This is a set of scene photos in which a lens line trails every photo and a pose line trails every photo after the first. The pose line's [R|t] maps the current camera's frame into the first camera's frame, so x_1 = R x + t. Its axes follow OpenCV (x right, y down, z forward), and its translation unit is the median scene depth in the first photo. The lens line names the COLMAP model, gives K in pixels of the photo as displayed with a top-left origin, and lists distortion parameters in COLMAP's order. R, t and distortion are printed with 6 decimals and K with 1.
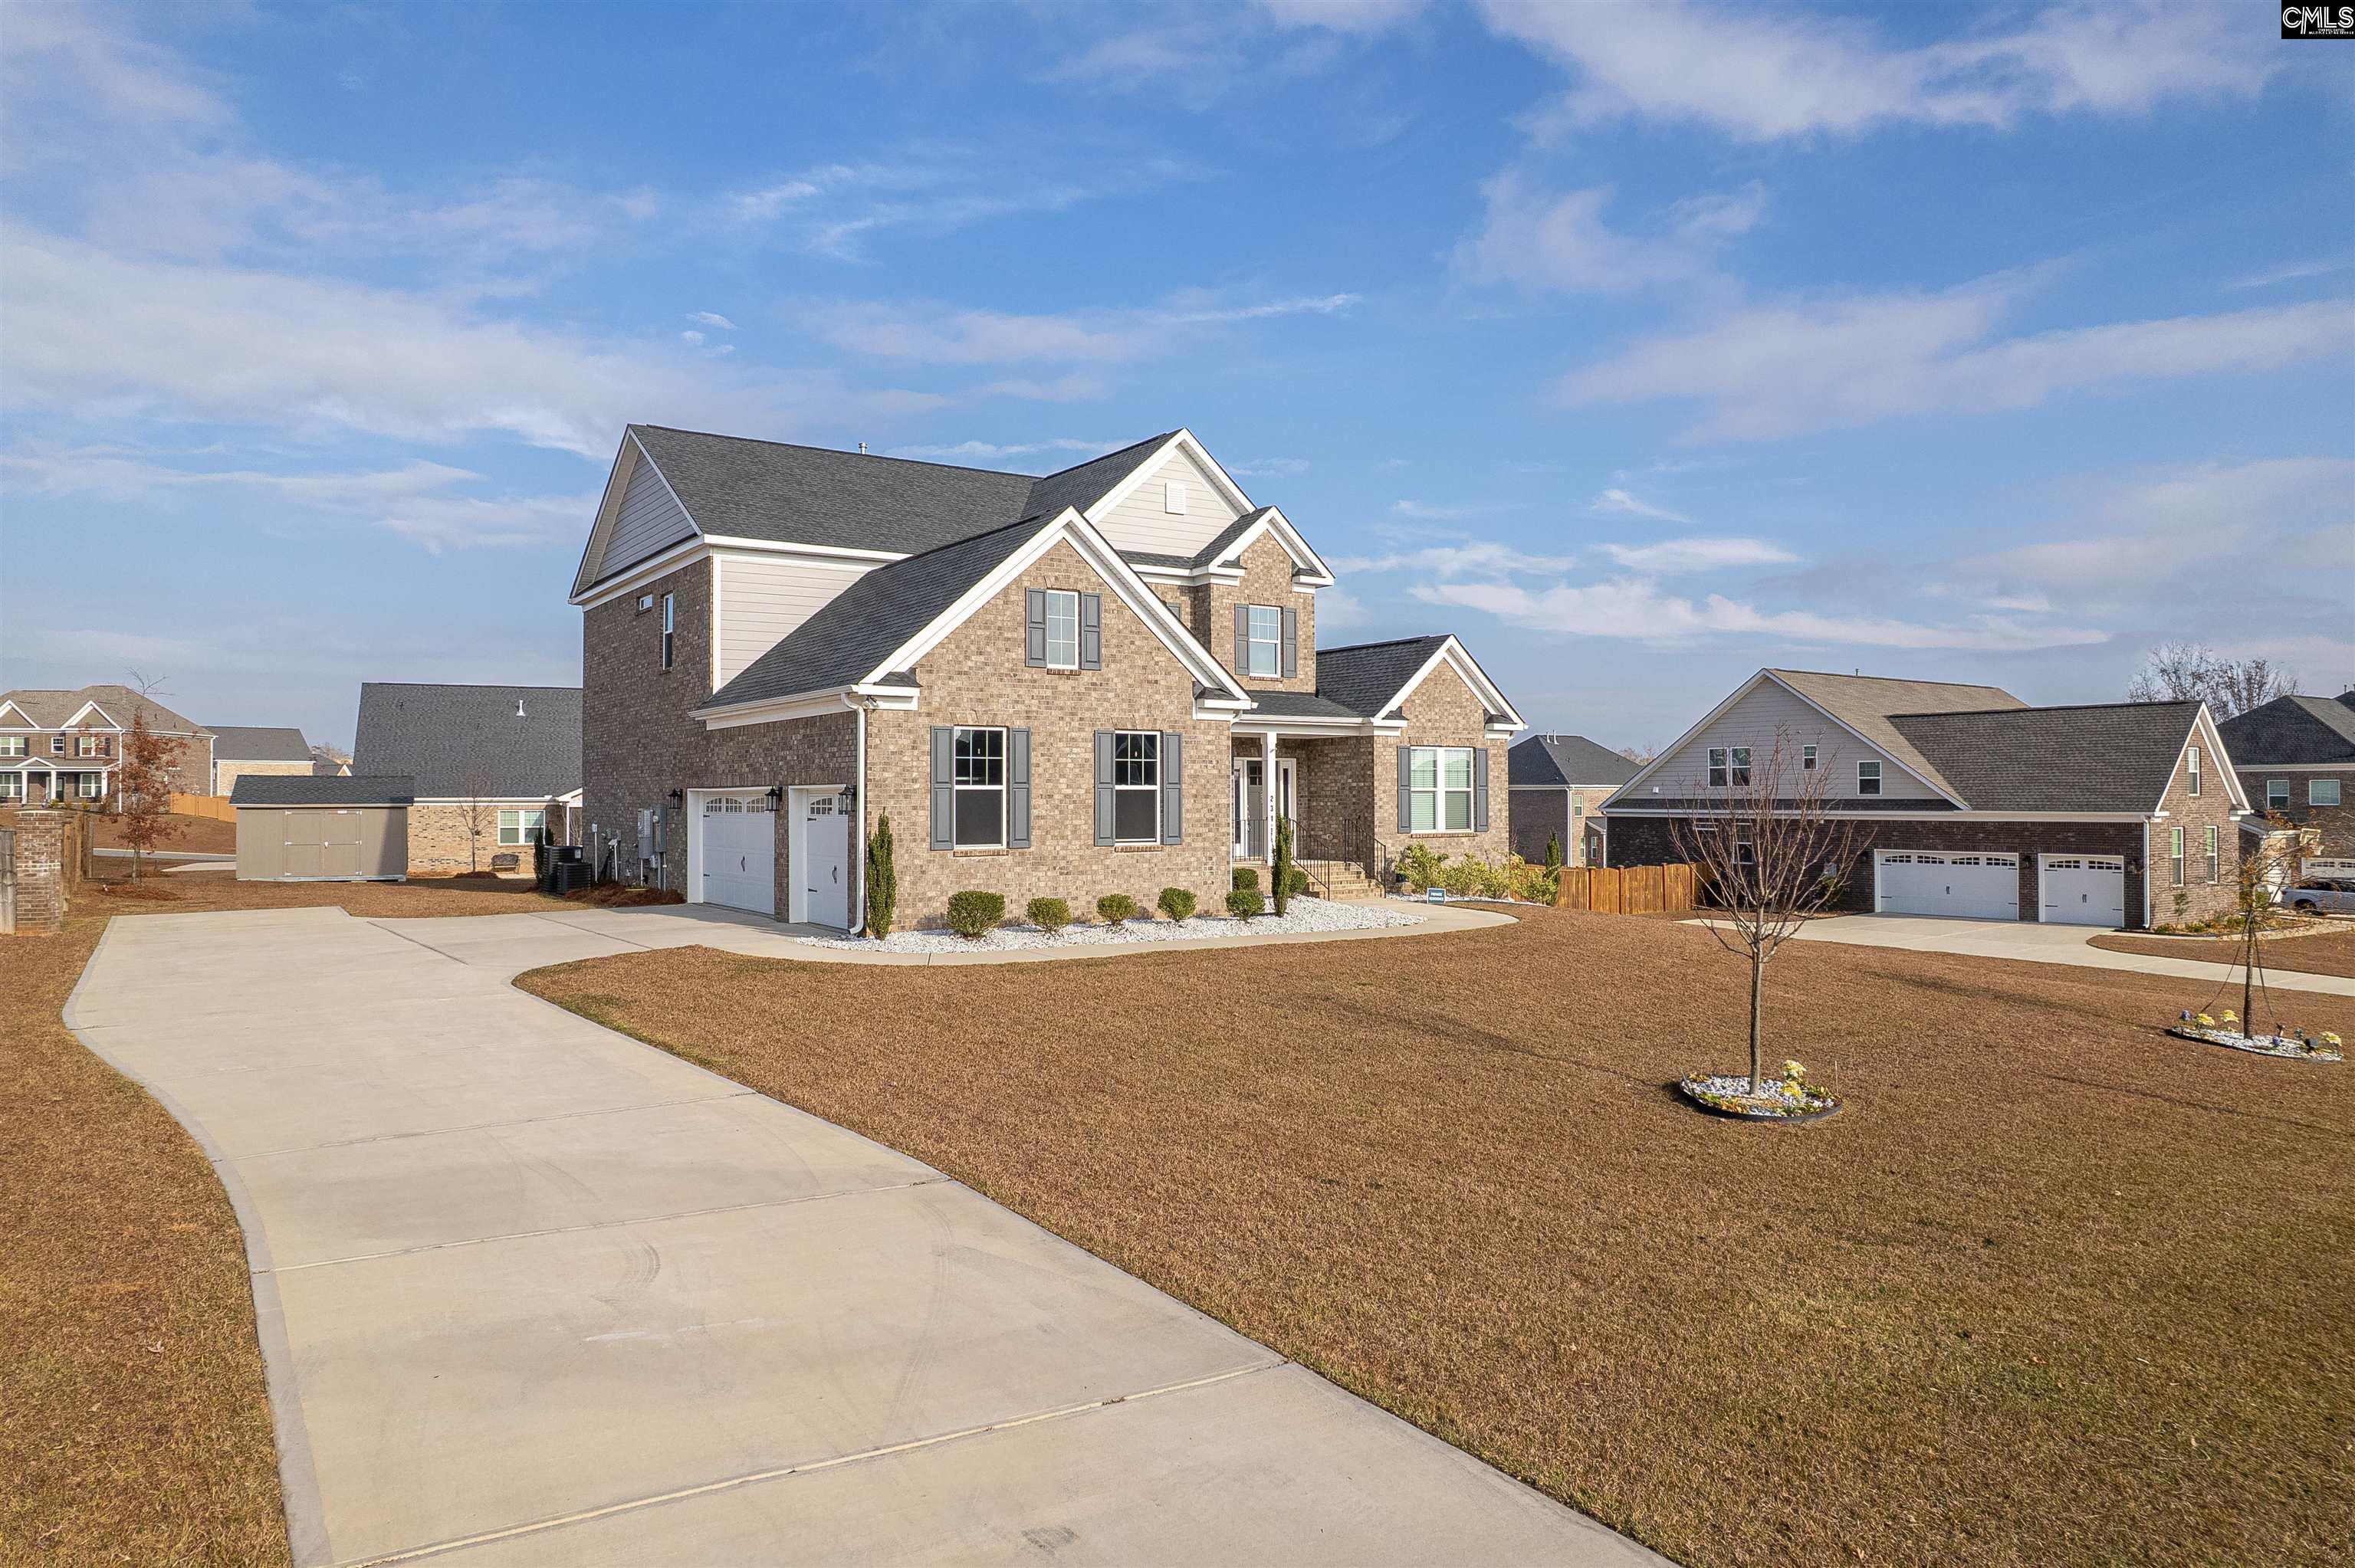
lens RADIAL K [[1507.7, 0, 1181.7], [0, 1507.7, 786.0], [0, 0, 1]] dist [-0.078514, 0.064573]
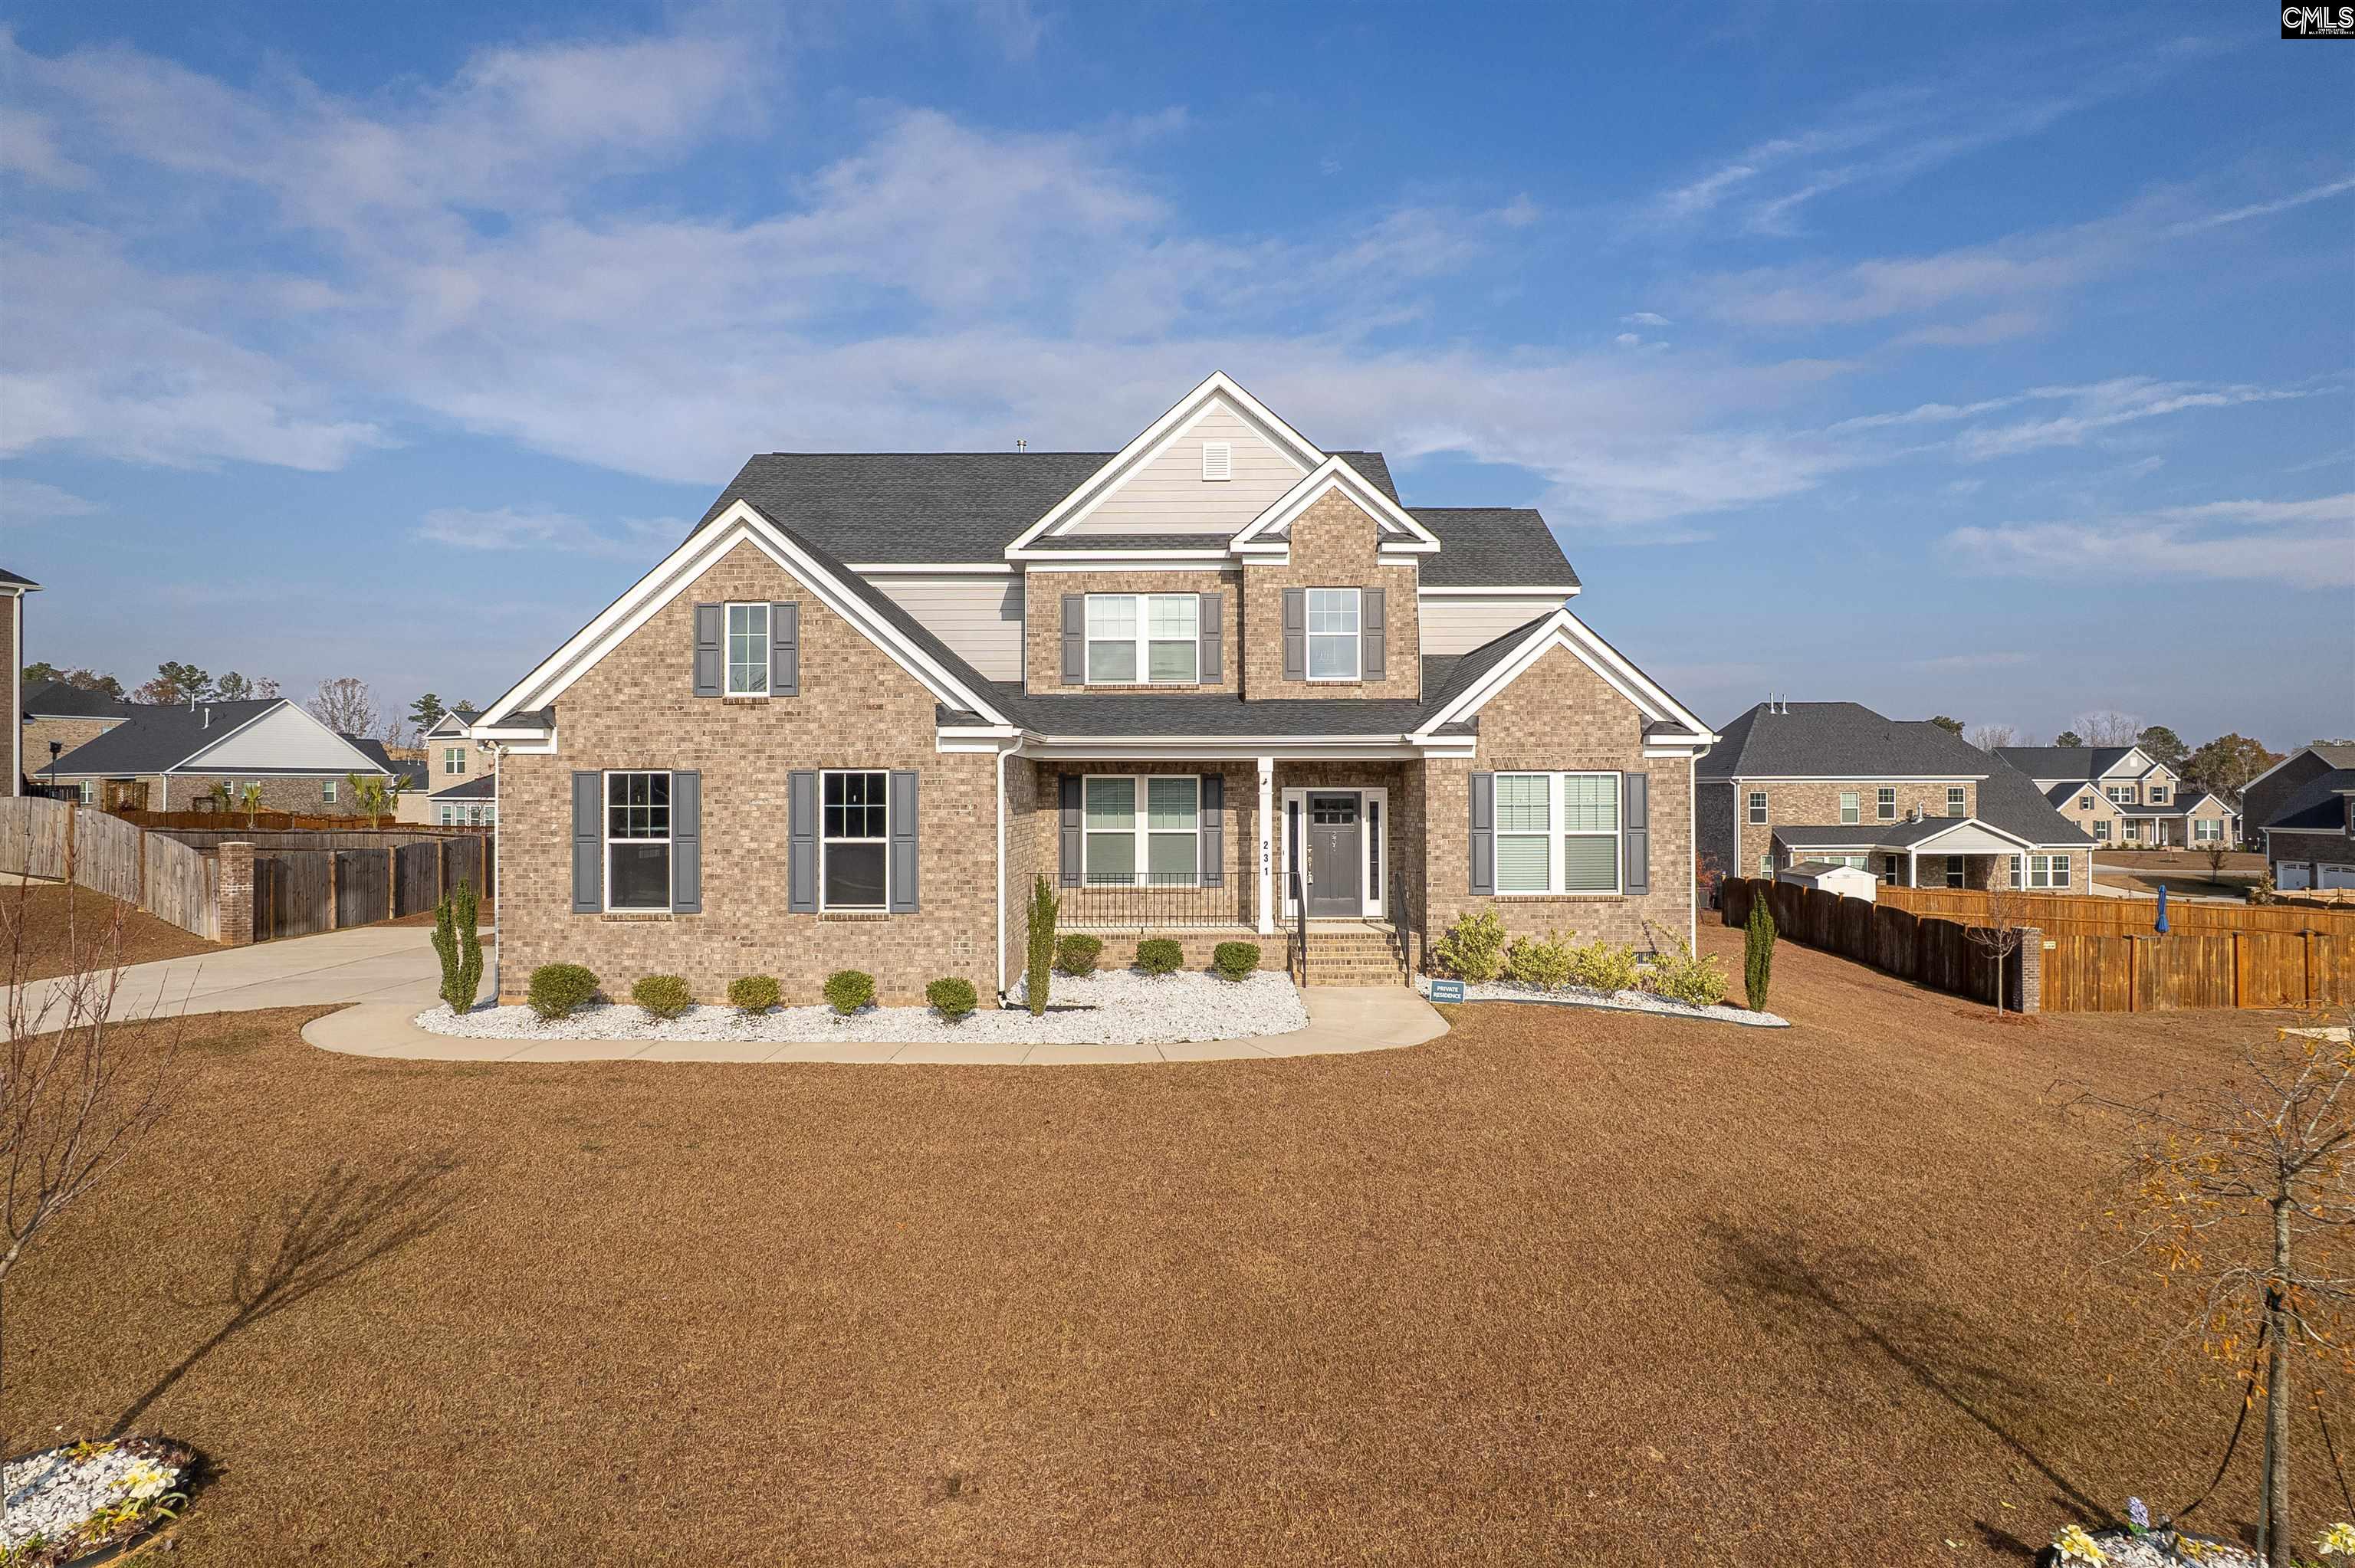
lens RADIAL K [[1503.8, 0, 1182.2], [0, 1503.8, 787.7], [0, 0, 1]] dist [-0.072593, 0.068636]
pose [[0.824148, -0.002530, -0.566368, 0.562333], [0.004646, 0.999987, 0.002294, -0.027907], [0.566355, -0.004522, 0.824149, 0.443968]]
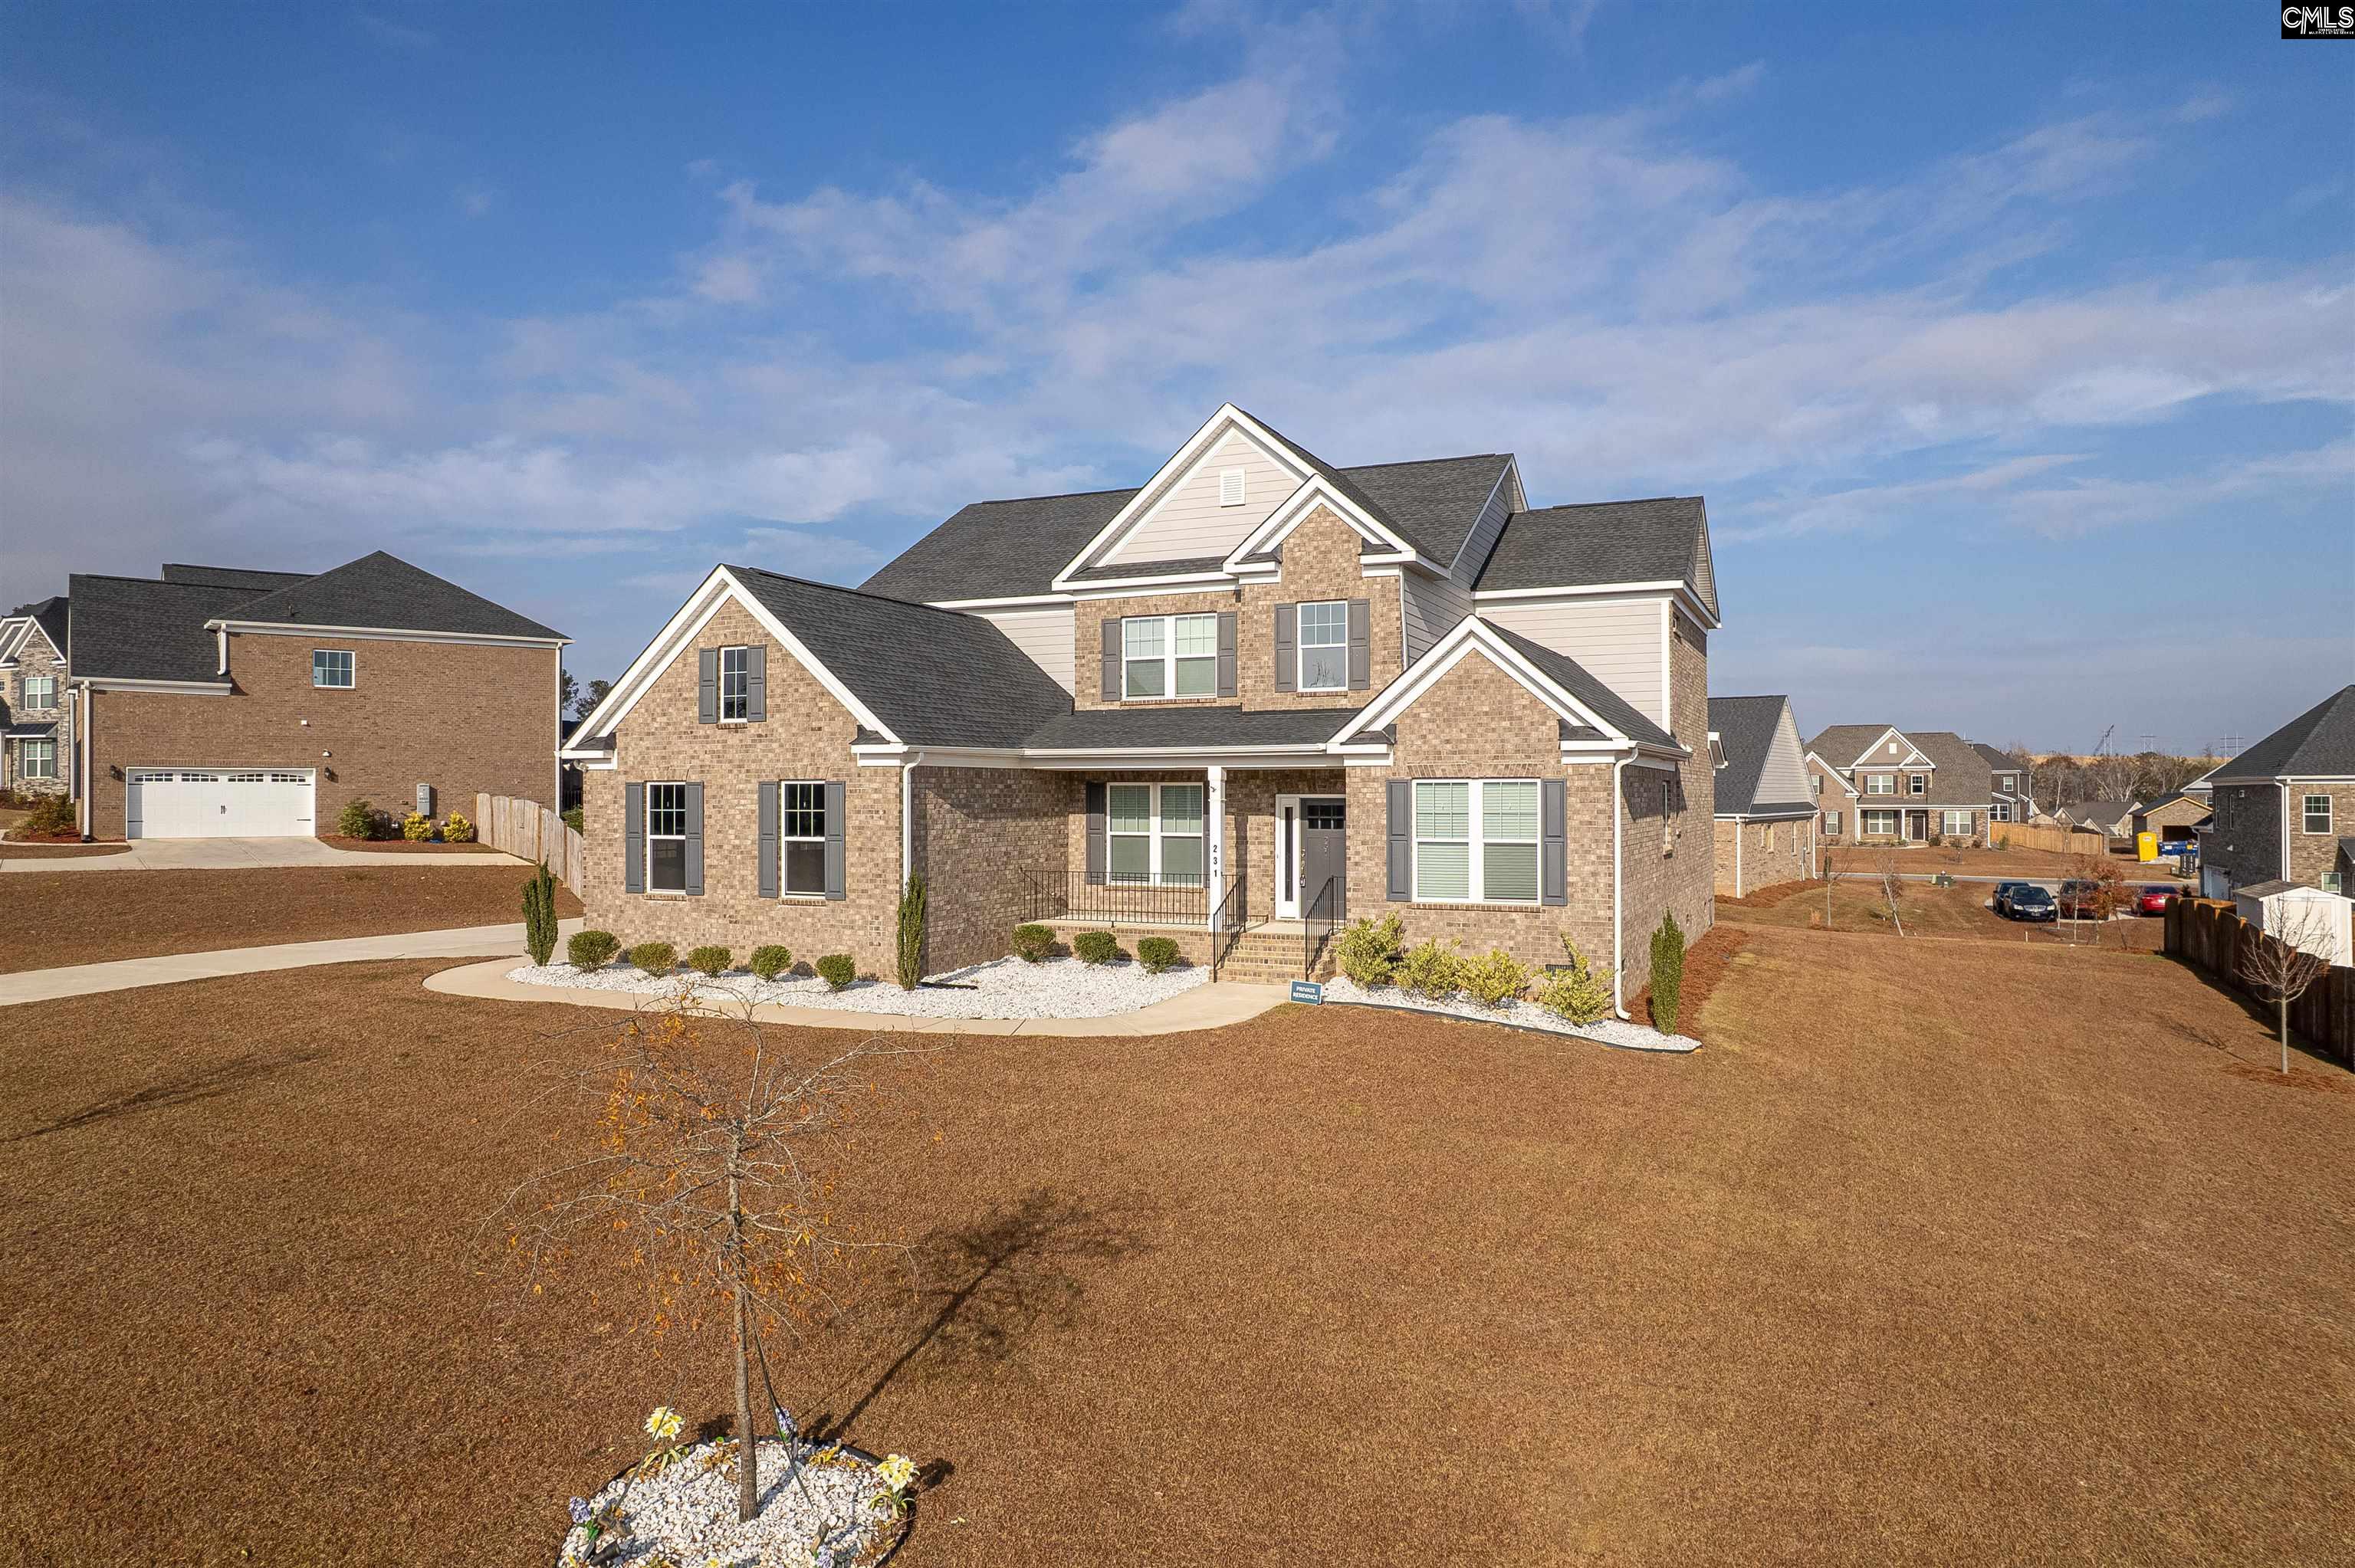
lens RADIAL K [[1503.8, 0, 1182.2], [0, 1503.8, 787.7], [0, 0, 1]] dist [-0.072593, 0.068636]
pose [[0.517770, -0.003681, -0.855512, 0.919698], [0.006547, 0.999979, -0.000340, -0.030137], [0.855495, -0.005425, 0.517783, 0.708921]]
